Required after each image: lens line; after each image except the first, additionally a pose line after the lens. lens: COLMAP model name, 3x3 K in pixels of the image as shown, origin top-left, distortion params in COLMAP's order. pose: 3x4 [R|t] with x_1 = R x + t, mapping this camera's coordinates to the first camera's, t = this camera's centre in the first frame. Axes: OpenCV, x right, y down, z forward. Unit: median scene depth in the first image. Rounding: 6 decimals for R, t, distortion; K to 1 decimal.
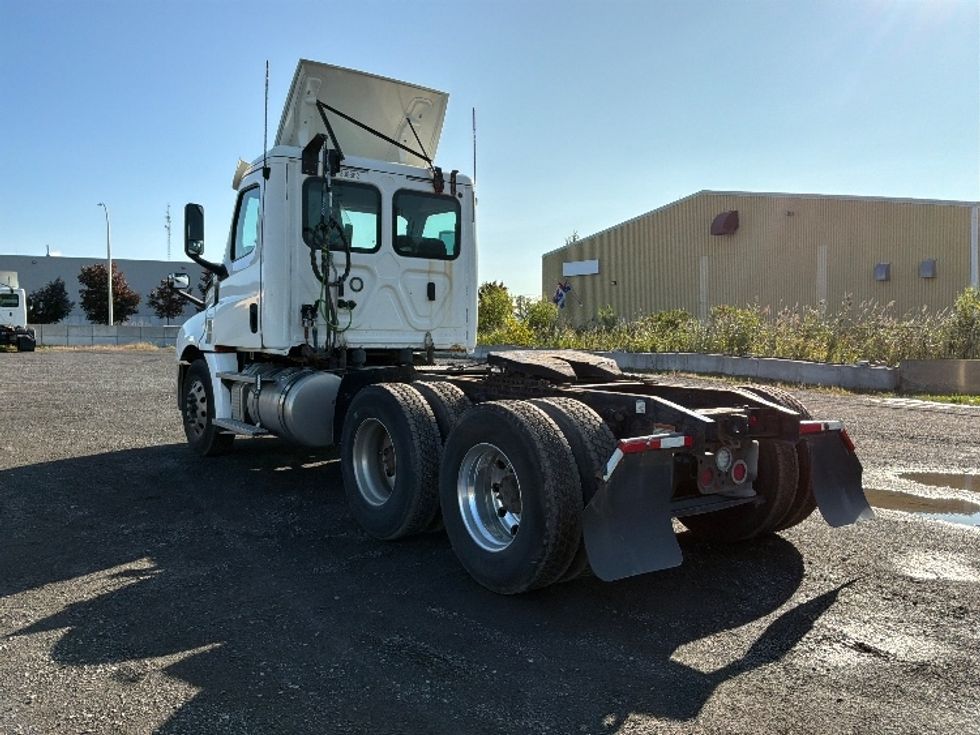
lens RADIAL K [[813.9, 0, 490.0], [0, 813.9, 367.5], [0, 0, 1]] dist [0.142218, -0.305253]
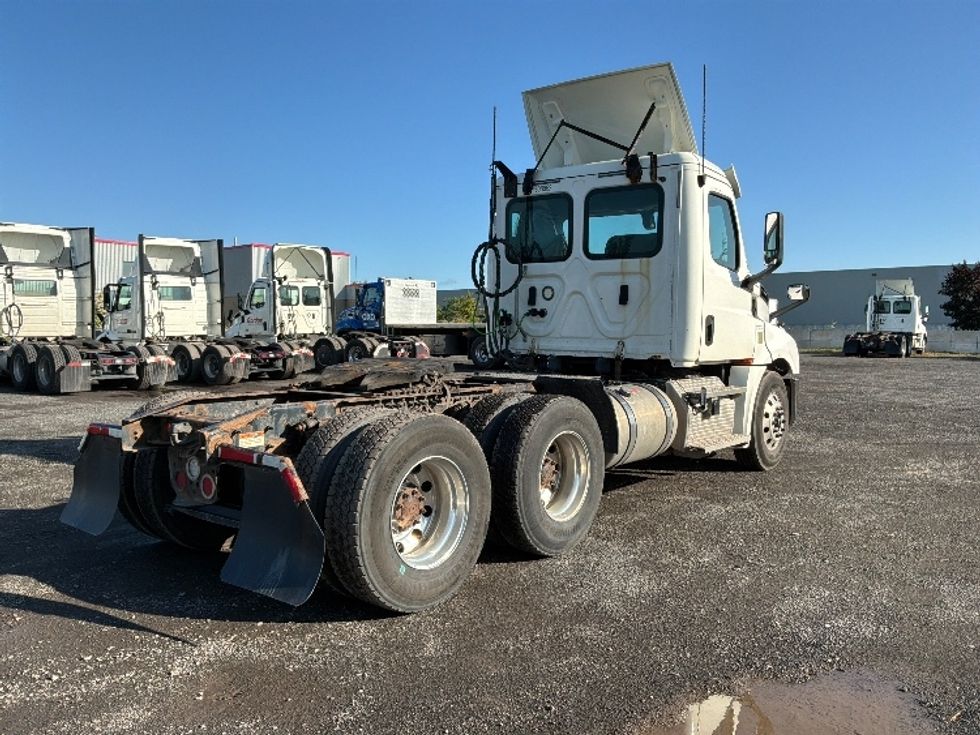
lens RADIAL K [[813.9, 0, 490.0], [0, 813.9, 367.5], [0, 0, 1]] dist [0.142218, -0.305253]
pose [[0.239994, 0.044226, -0.969766, 0.780956], [-0.051899, 0.998118, 0.032675, -0.035475], [0.969386, 0.042488, 0.241838, 0.648477]]
